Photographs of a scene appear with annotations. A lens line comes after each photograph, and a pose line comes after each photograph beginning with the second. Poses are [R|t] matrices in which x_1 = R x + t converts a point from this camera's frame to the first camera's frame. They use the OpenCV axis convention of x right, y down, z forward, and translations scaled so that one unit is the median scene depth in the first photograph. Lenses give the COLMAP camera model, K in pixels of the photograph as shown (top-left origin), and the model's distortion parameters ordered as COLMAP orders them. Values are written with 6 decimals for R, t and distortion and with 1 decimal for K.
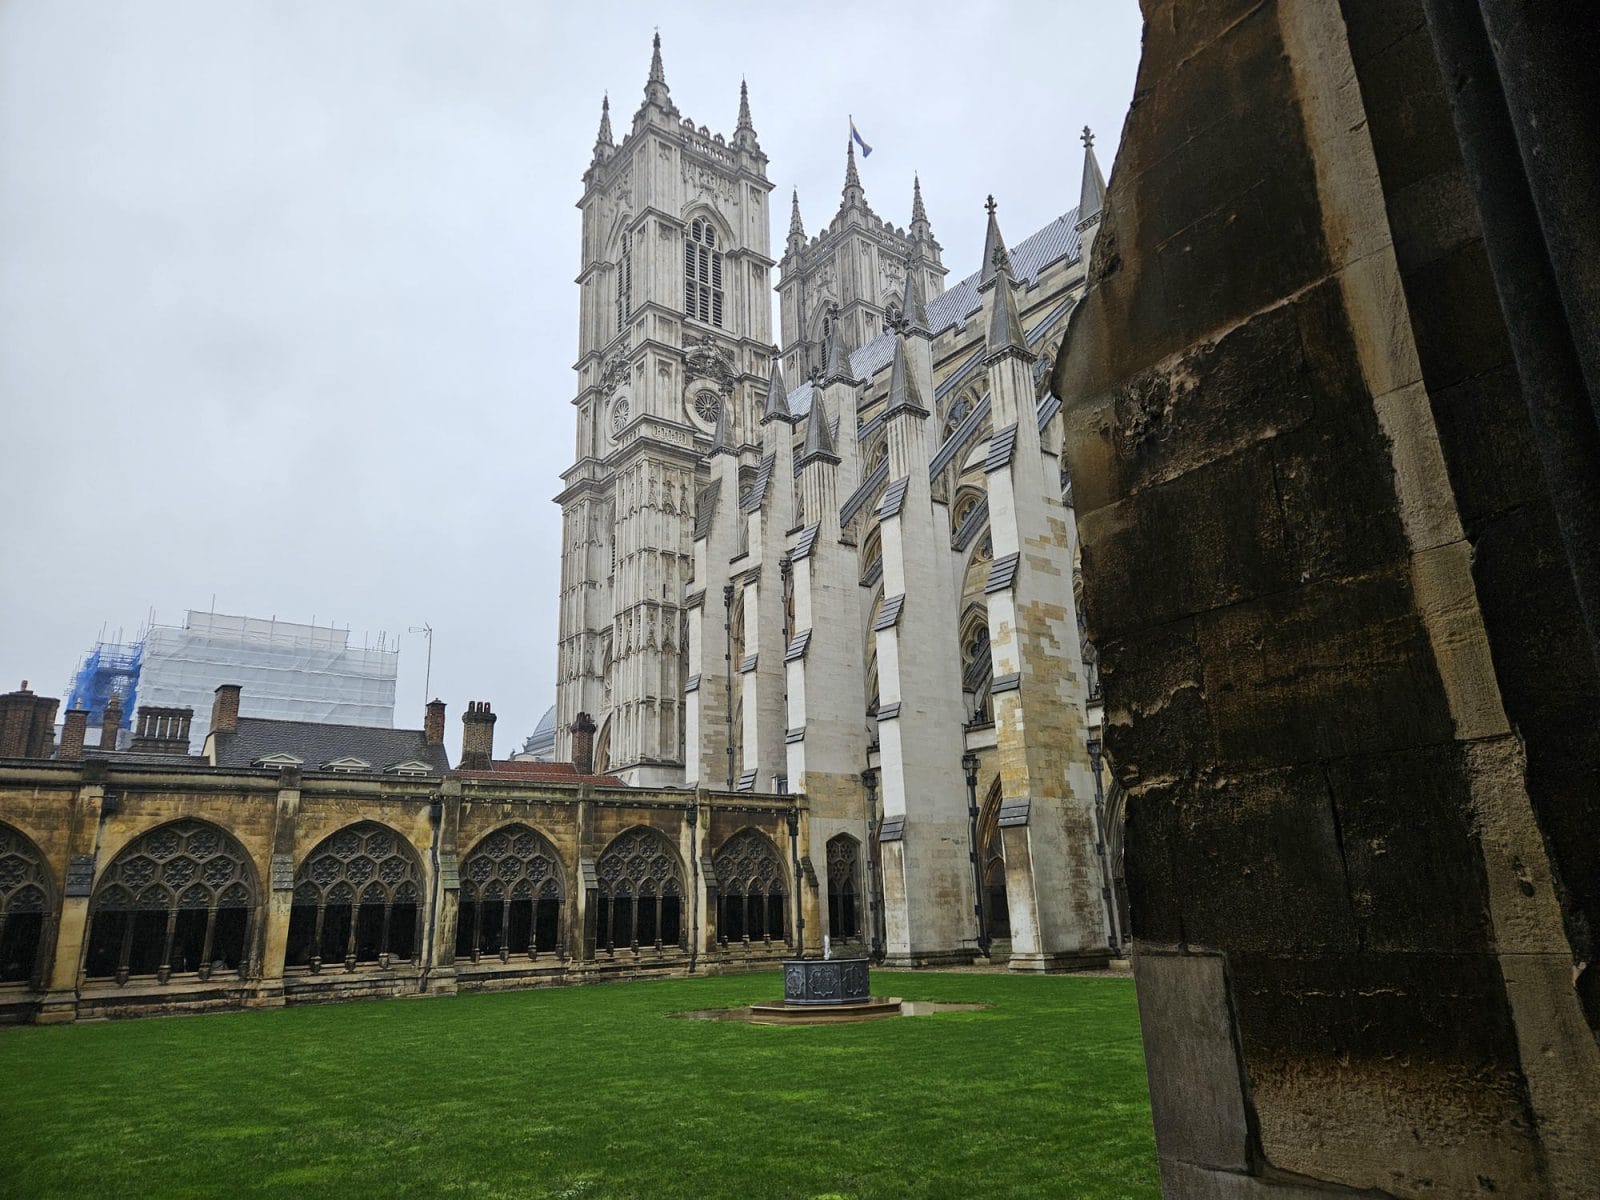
lens RADIAL K [[1066.9, 0, 802.5], [0, 1066.9, 564.2], [0, 0, 1]] dist [0.095269, -0.115631]
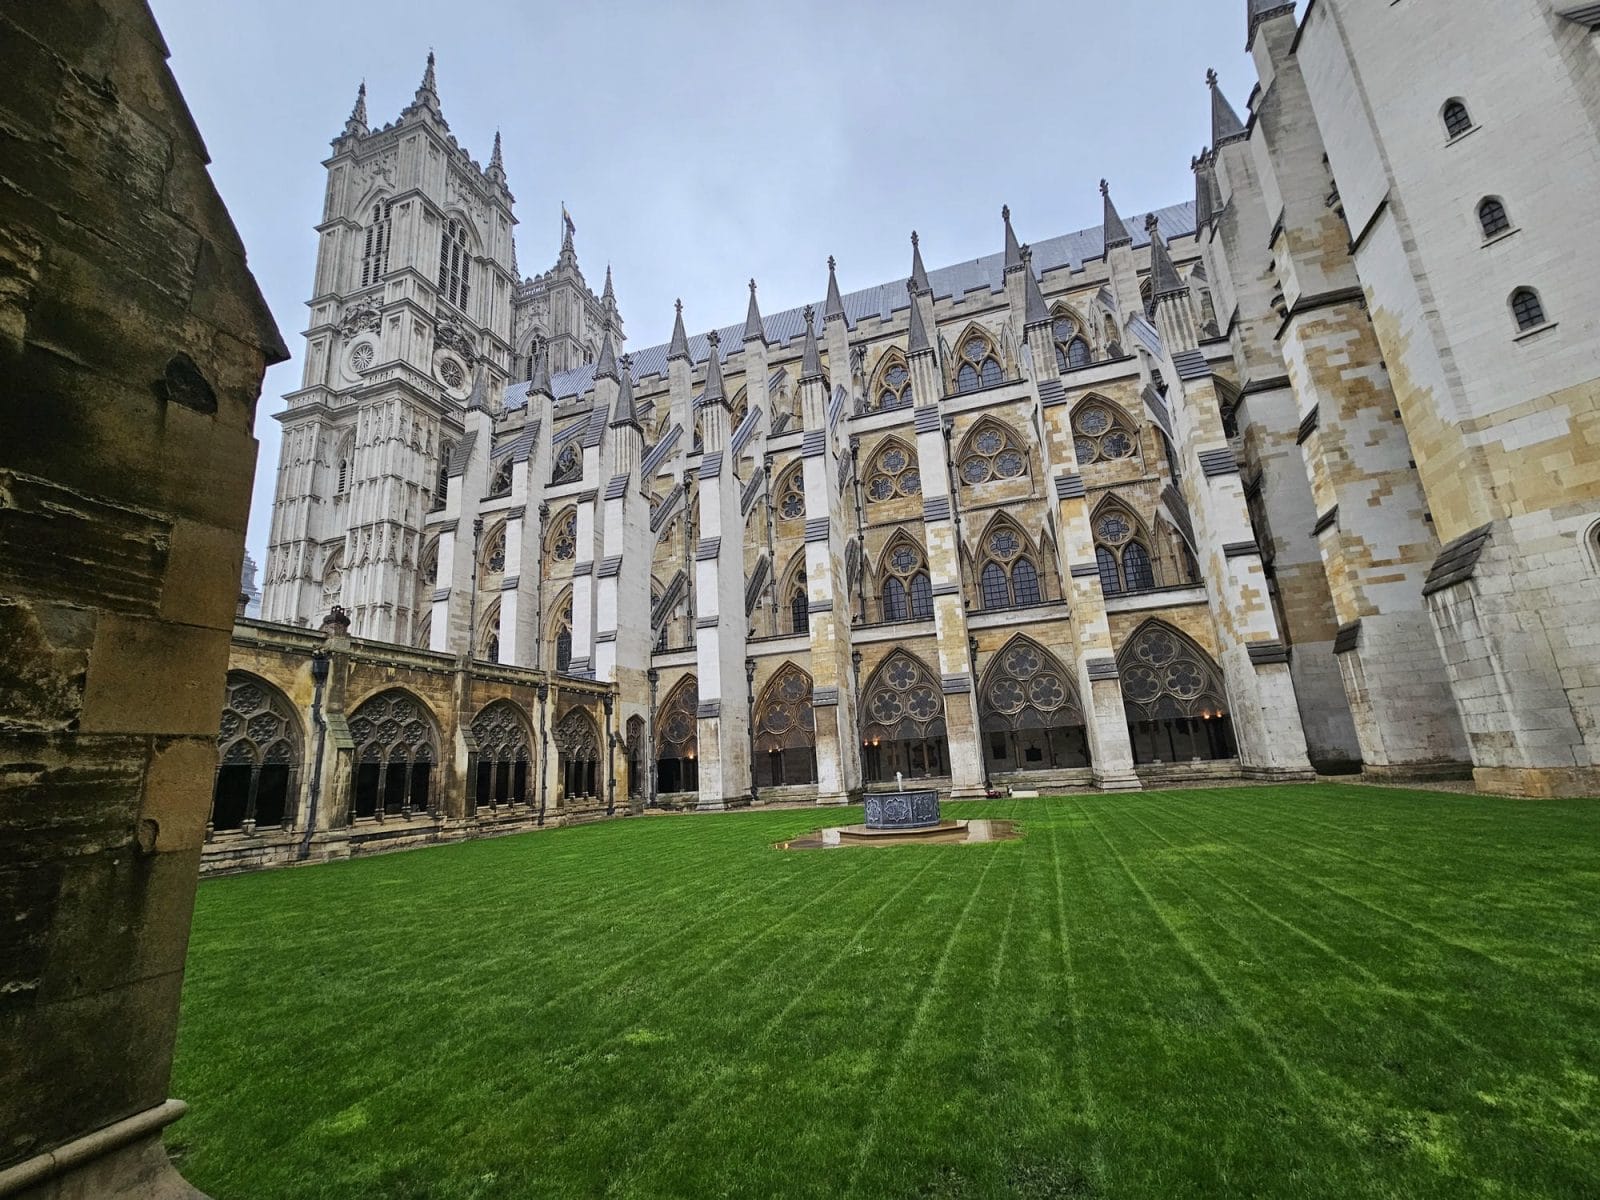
lens RADIAL K [[663.0, 0, 814.7], [0, 663.0, 607.8], [0, 0, 1]] dist [-0.001411, -0.000821]
pose [[0.820060, 0.115918, 0.560415, -0.255281], [-0.143265, 0.989672, 0.004934, 0.093413], [-0.554055, -0.084334, 0.828197, 0.245523]]
